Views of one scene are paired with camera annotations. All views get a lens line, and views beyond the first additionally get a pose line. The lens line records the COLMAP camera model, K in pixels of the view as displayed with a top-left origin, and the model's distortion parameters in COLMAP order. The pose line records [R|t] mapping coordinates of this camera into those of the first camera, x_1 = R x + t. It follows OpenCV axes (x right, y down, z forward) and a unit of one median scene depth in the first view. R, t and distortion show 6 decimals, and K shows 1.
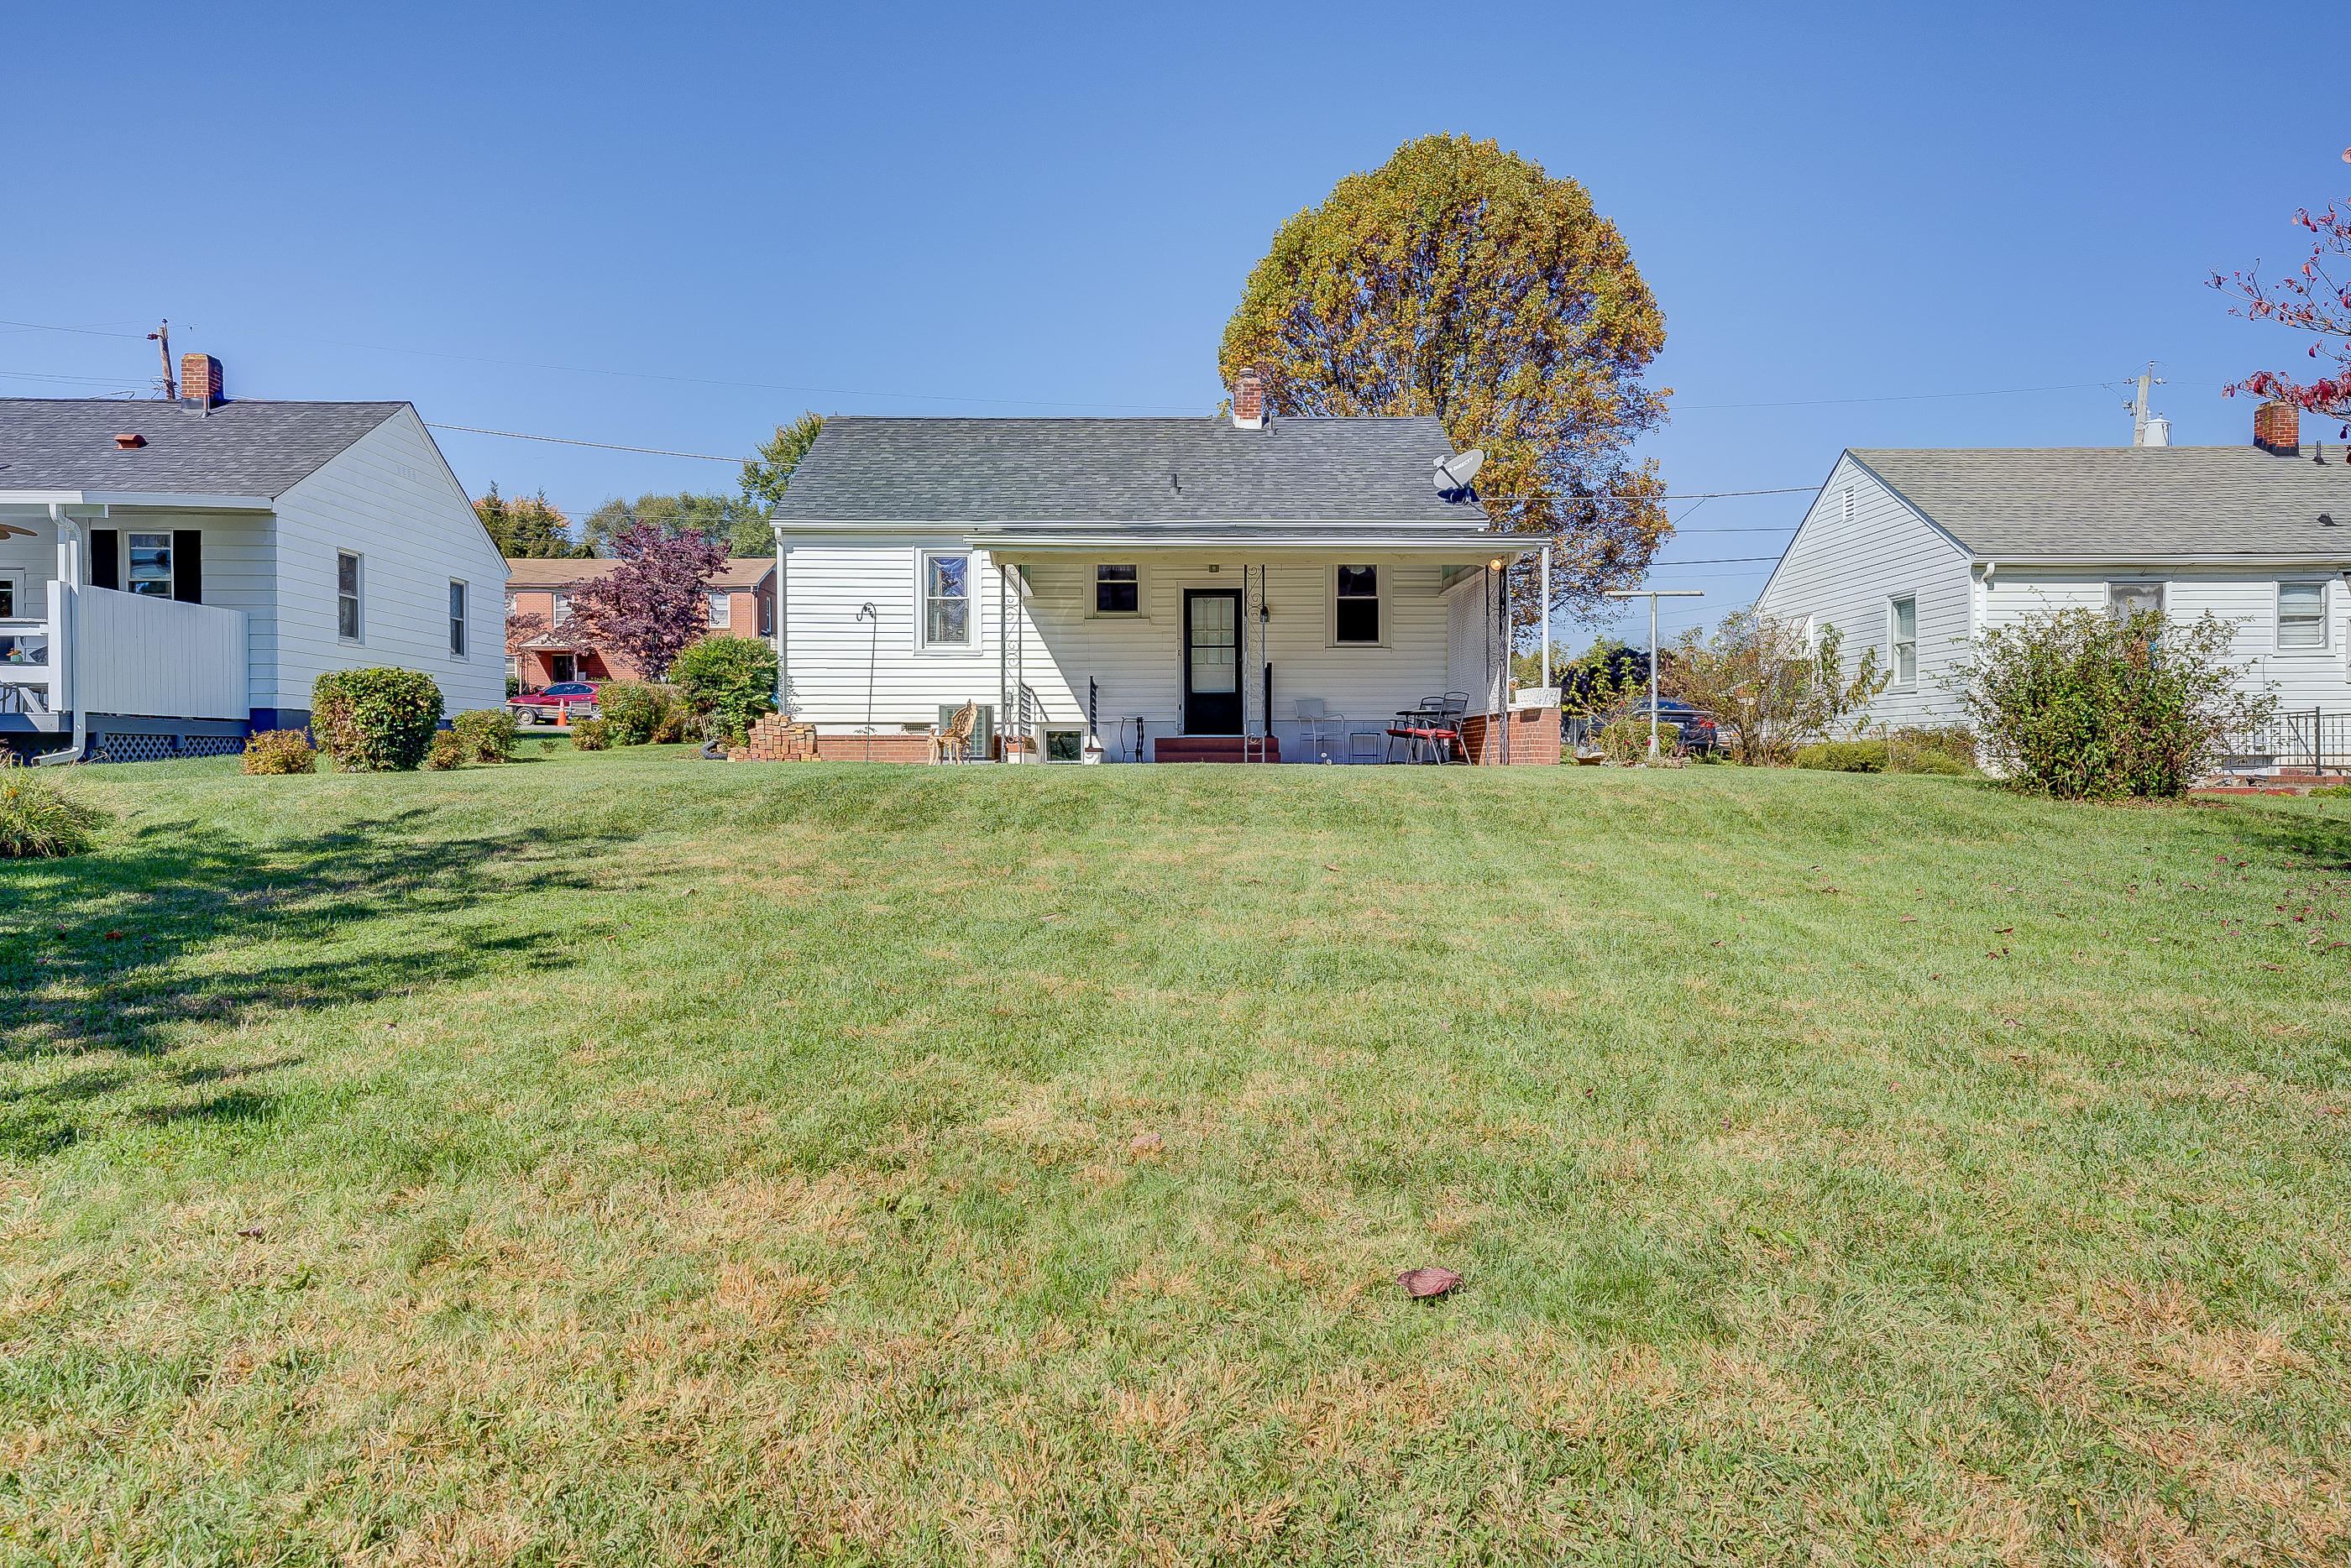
lens RADIAL K [[1558.0, 0, 1181.2], [0, 1558.0, 776.7], [0, 0, 1]] dist [0.027109, -0.003833]
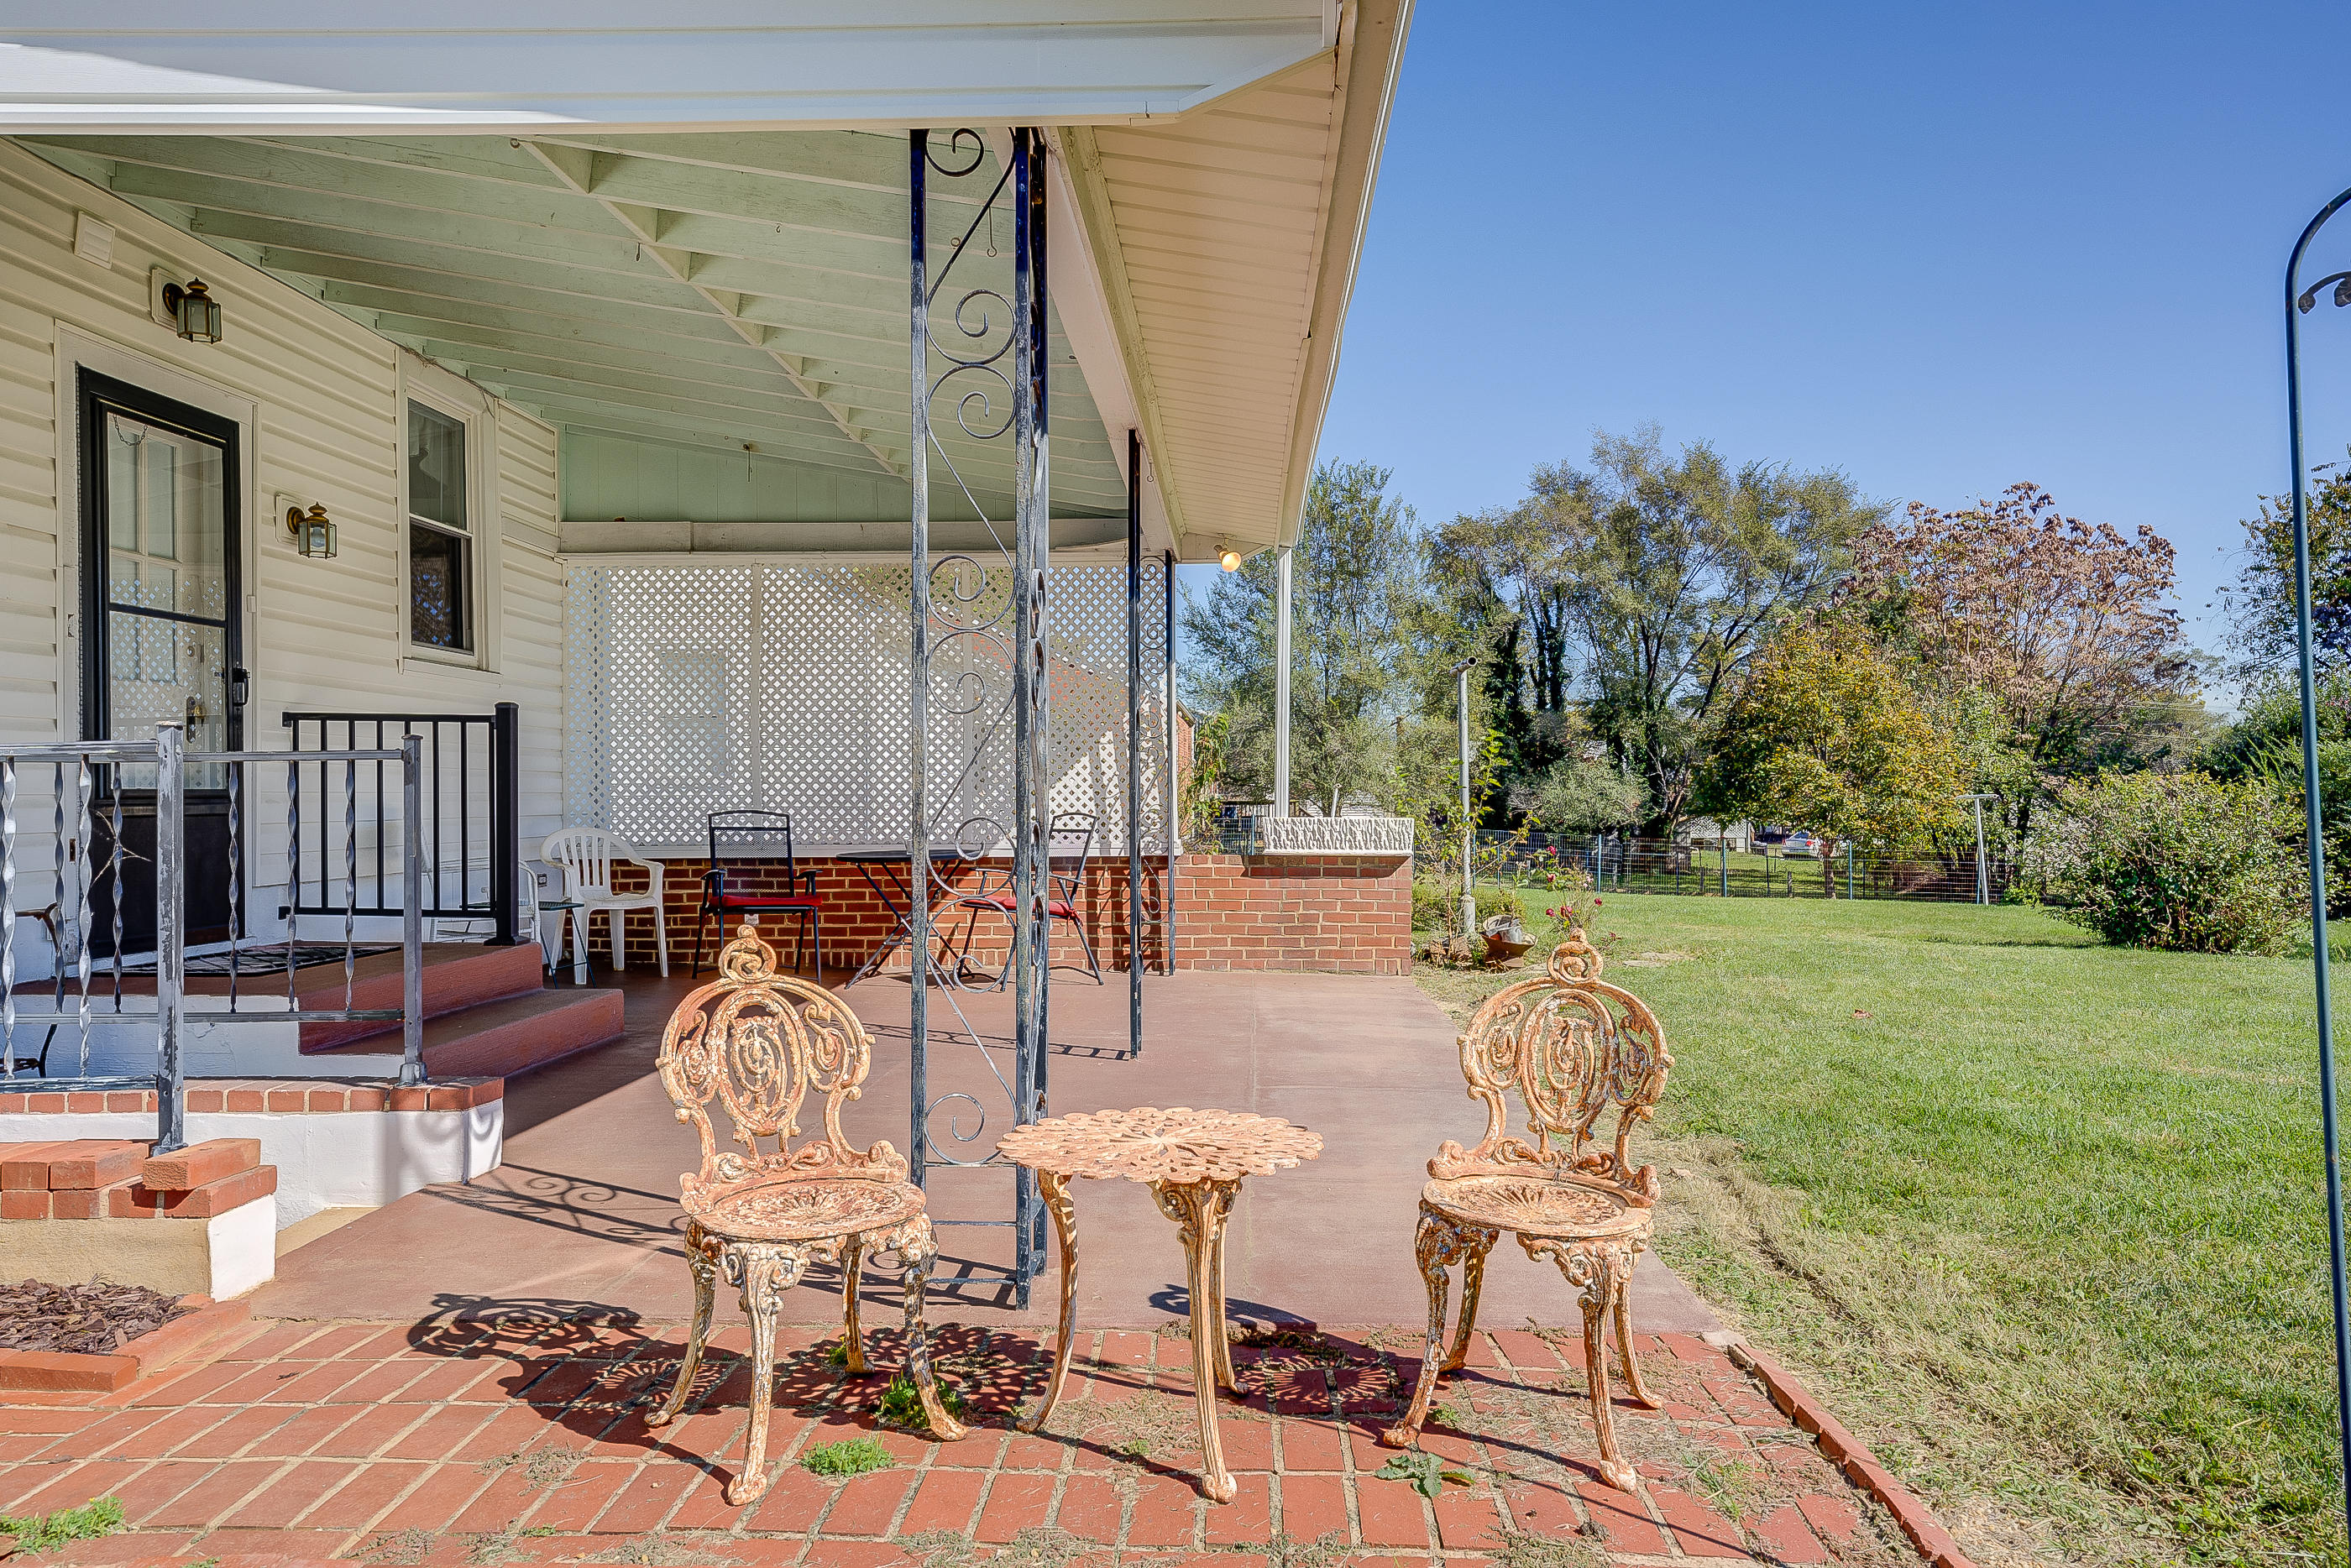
lens RADIAL K [[1527.9, 0, 1181.5], [0, 1527.9, 781.1], [0, 0, 1]] dist [0.006974, 0.005844]
pose [[0.050045, 0.009040, 0.998706, -0.229980], [0.013447, 0.999862, -0.009725, -0.050744], [-0.998656, 0.013916, 0.049916, 0.815027]]
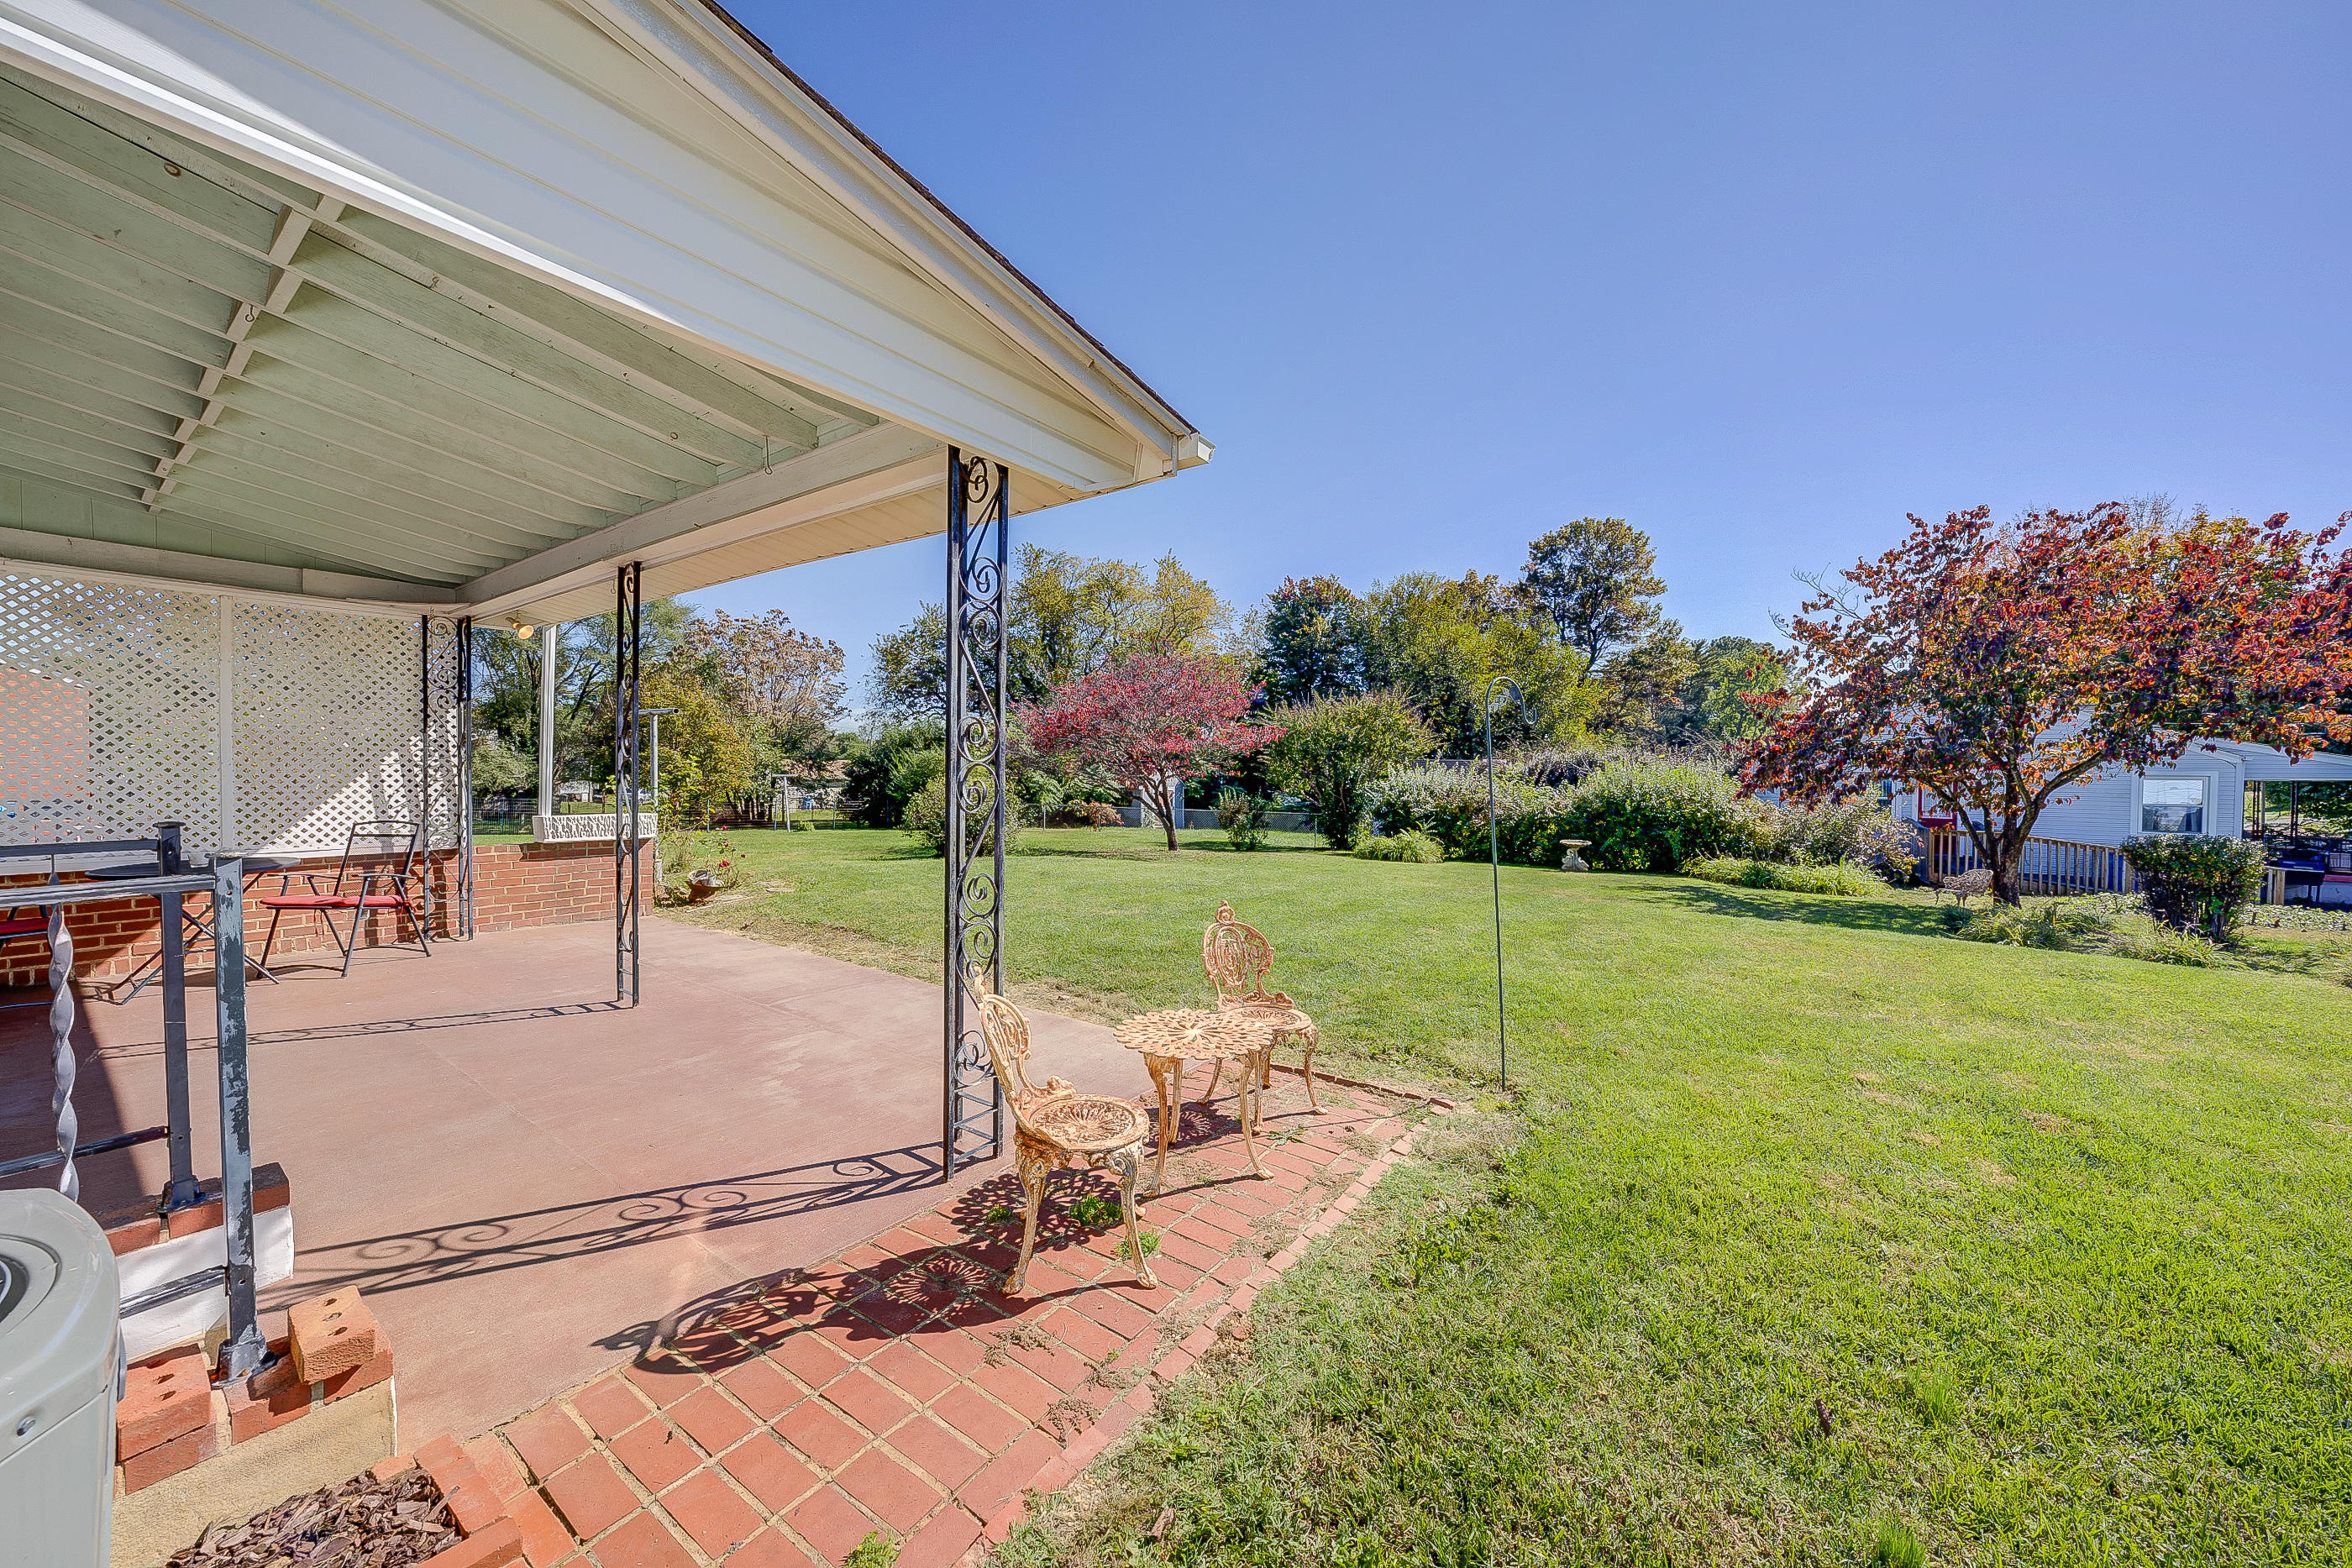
lens RADIAL K [[820.0, 0, 1162.6], [0, 820.0, 781.1], [0, 0, 1]] dist [-0.007244, 0.000228]
pose [[-0.806129, -0.018127, 0.591462, -0.190124], [-0.005564, 0.999719, 0.023056, -0.066141], [-0.591714, 0.015295, -0.806003, 0.920151]]
